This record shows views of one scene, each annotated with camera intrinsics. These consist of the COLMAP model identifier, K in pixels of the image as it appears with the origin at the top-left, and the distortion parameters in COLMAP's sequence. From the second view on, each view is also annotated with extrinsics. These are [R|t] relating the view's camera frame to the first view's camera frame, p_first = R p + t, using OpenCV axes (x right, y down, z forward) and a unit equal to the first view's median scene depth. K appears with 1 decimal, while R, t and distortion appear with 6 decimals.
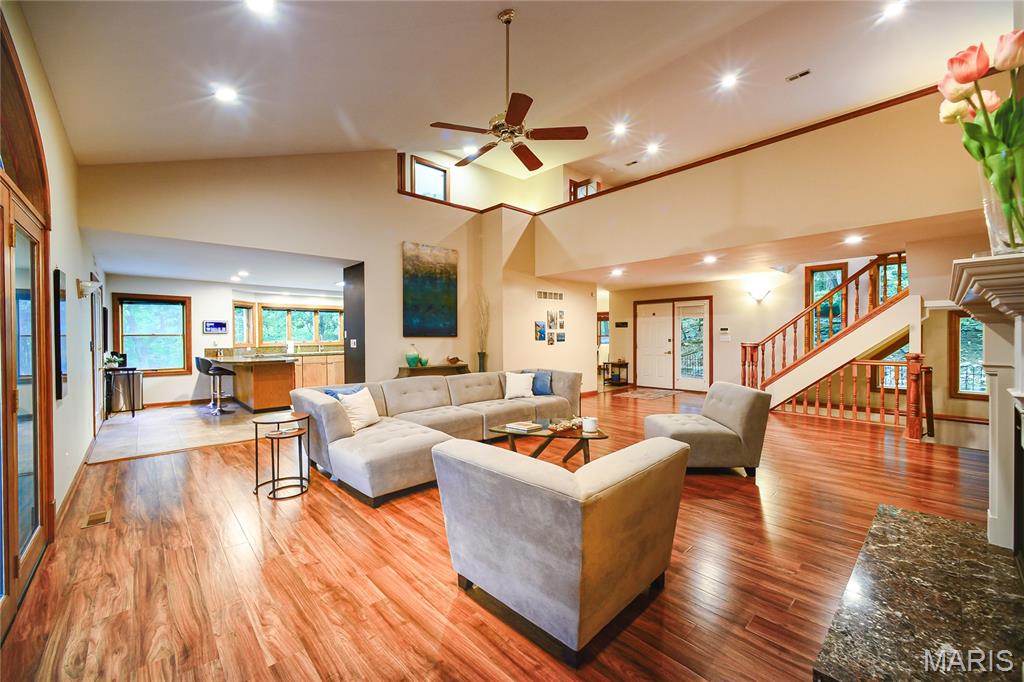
lens RADIAL K [[422.4, 0, 508.5], [0, 422.4, 336.8], [0, 0, 1]] dist [-0.003699, -0.000456]
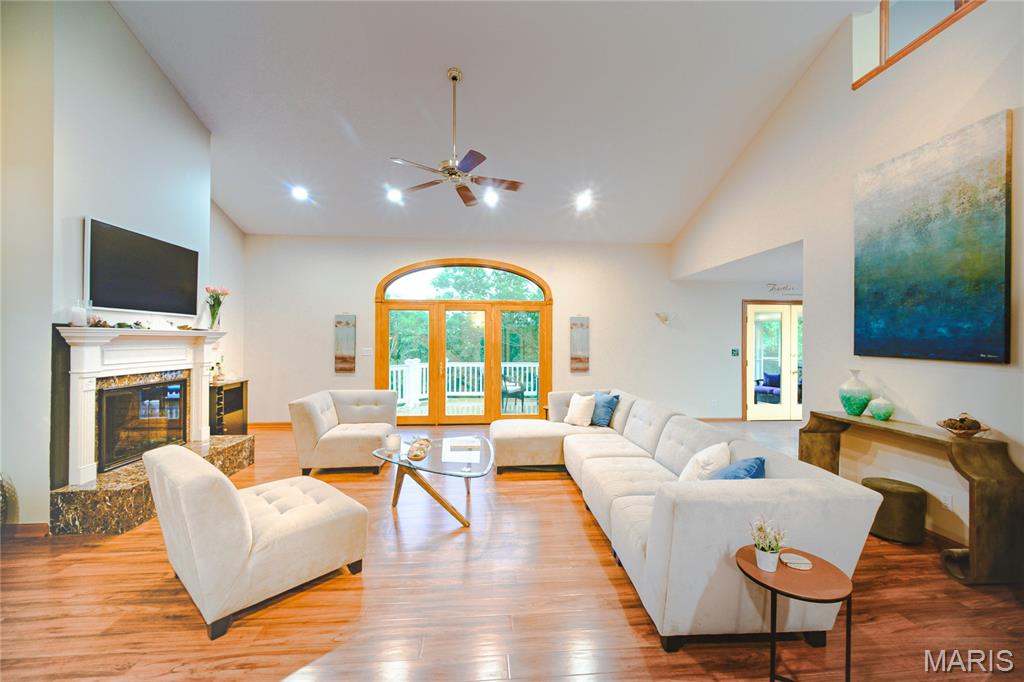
lens RADIAL K [[422.4, 0, 512.0], [0, 422.4, 338.4], [0, 0, 1]] dist [-0.003699, -0.000456]
pose [[-0.601179, 0.005383, -0.799096, 1.074560], [-0.001747, 0.999966, 0.008050, -0.060517], [0.799112, 0.006236, -0.601149, 2.407852]]
